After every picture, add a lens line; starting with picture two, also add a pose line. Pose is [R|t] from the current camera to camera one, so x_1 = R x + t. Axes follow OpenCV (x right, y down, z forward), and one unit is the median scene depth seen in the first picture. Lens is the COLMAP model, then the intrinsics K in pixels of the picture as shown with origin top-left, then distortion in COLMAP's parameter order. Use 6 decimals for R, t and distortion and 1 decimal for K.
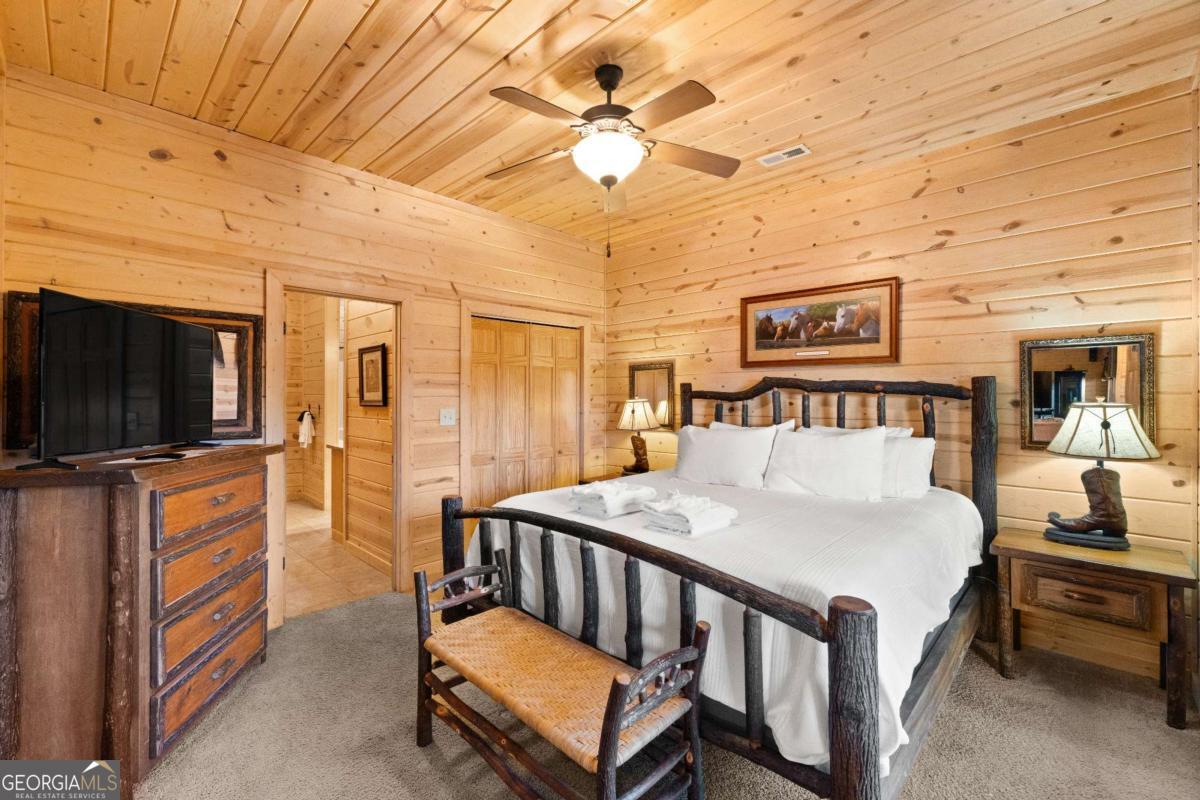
lens RADIAL K [[508.2, 0, 600.1], [0, 508.2, 393.9], [0, 0, 1]] dist [0.004029, 0.000285]
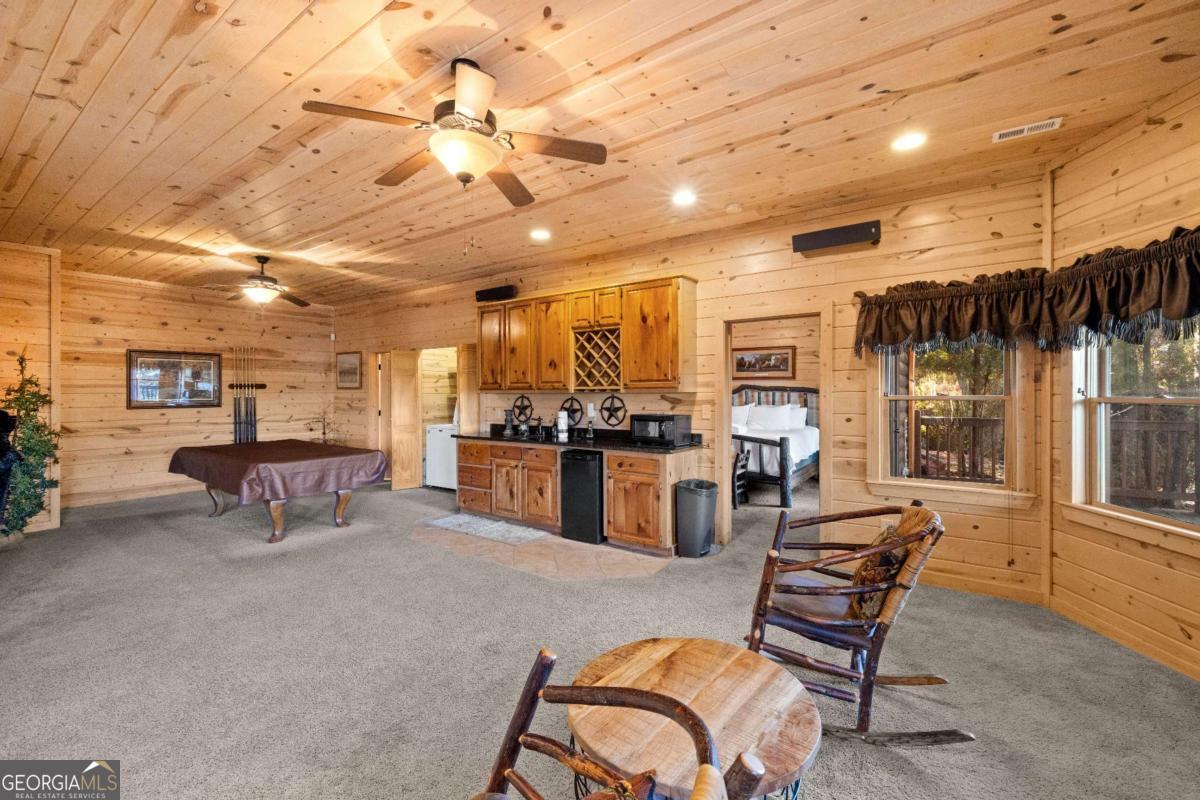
lens RADIAL K [[508.2, 0, 598.6], [0, 508.2, 396.6], [0, 0, 1]] dist [0.004029, 0.000285]
pose [[0.988122, -0.002682, 0.153650, -0.744780], [0.000975, 0.999937, 0.011187, -0.004273], [-0.153671, -0.010904, 0.988062, -1.307613]]
